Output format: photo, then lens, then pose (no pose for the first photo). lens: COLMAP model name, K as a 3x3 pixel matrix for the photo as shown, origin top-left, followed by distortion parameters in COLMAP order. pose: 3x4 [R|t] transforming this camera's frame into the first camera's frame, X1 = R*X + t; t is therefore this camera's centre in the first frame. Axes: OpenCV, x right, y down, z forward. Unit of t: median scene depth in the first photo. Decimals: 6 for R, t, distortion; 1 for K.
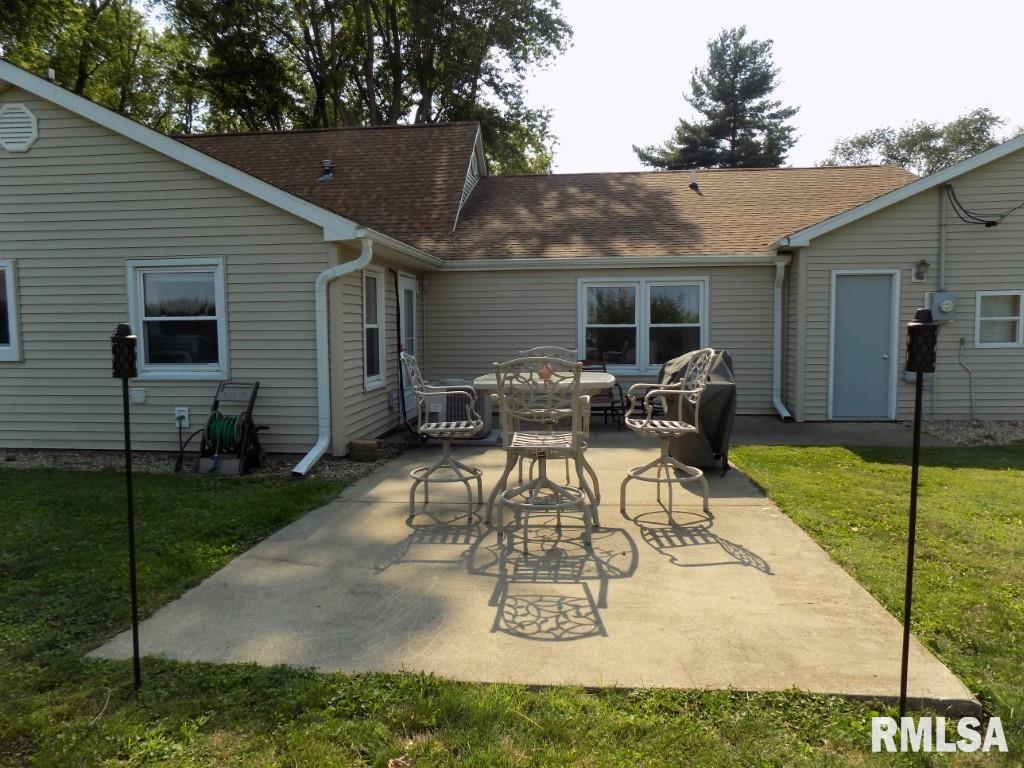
lens RADIAL K [[687.3, 0, 510.5], [0, 687.3, 379.7], [0, 0, 1]] dist [-0.008995, 0.006265]
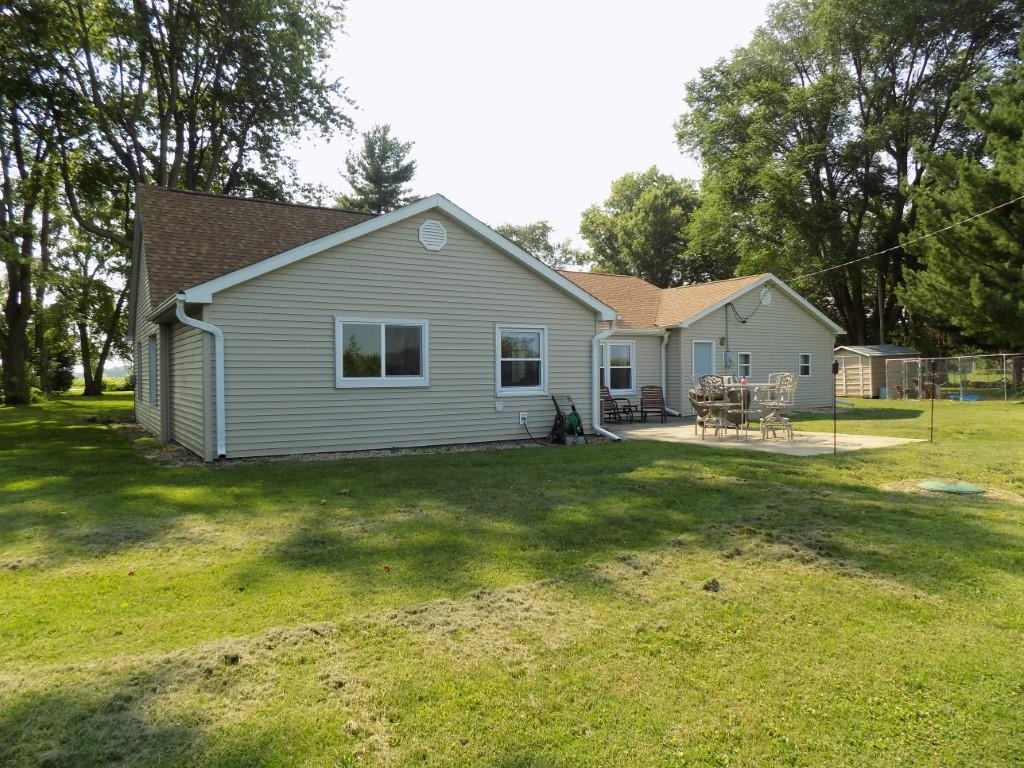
lens RADIAL K [[687.3, 0, 514.8], [0, 687.3, 380.0], [0, 0, 1]] dist [-0.008995, 0.006265]
pose [[0.781856, -0.005481, 0.623435, -0.247027], [0.049570, 0.997342, -0.053398, 0.007878], [-0.621485, 0.072654, 0.780050, -0.047711]]
